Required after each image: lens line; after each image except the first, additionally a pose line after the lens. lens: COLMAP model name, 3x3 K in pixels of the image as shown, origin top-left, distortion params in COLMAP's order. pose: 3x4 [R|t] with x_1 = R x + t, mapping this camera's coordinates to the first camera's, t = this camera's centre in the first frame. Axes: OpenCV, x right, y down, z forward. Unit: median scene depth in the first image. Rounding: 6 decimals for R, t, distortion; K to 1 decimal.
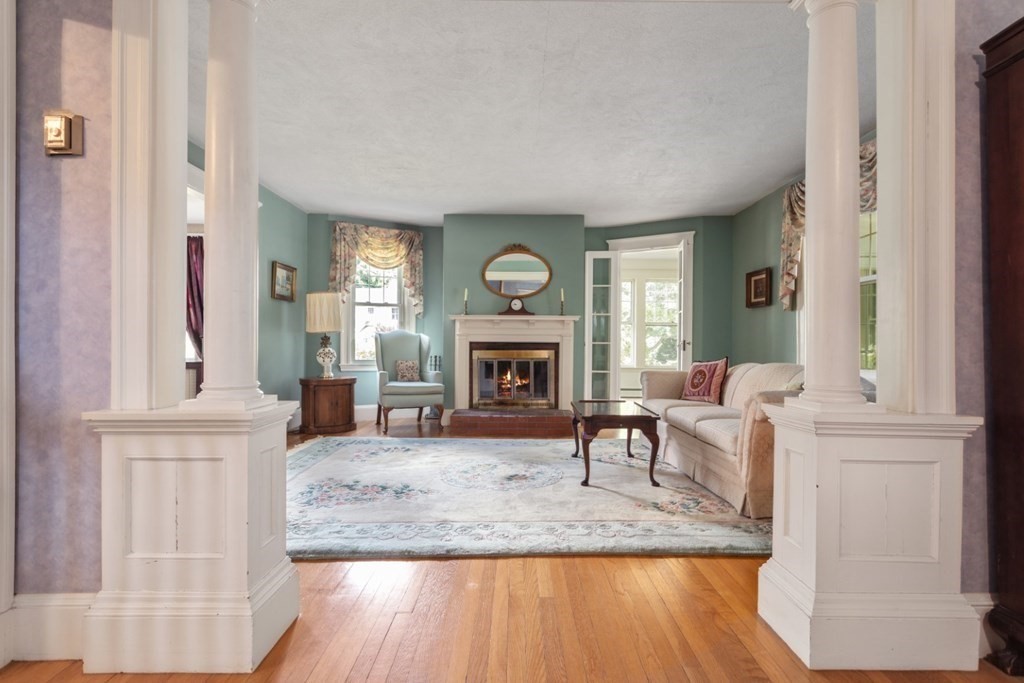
lens RADIAL K [[493.1, 0, 518.8], [0, 493.1, 346.6], [0, 0, 1]] dist [-0.003388, 0.004694]
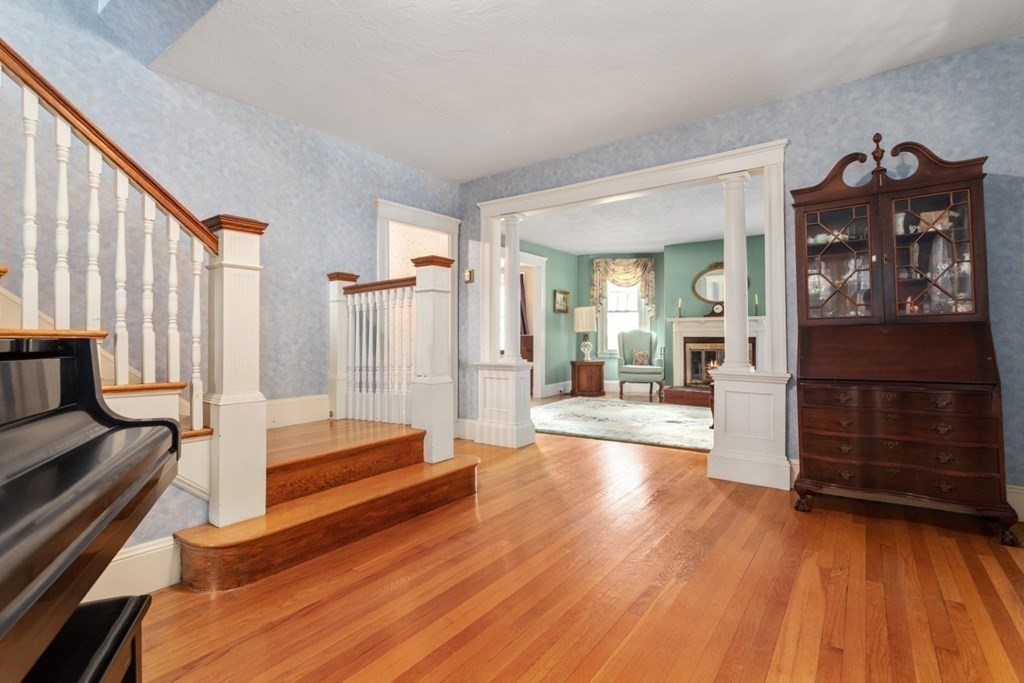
lens RADIAL K [[493.1, 0, 513.8], [0, 493.1, 336.8], [0, 0, 1]] dist [-0.003388, 0.004694]
pose [[0.813280, -0.007266, -0.581827, 0.330041], [0.003833, 0.999967, -0.007130, -0.002931], [0.581860, 0.003568, 0.813281, -0.402595]]
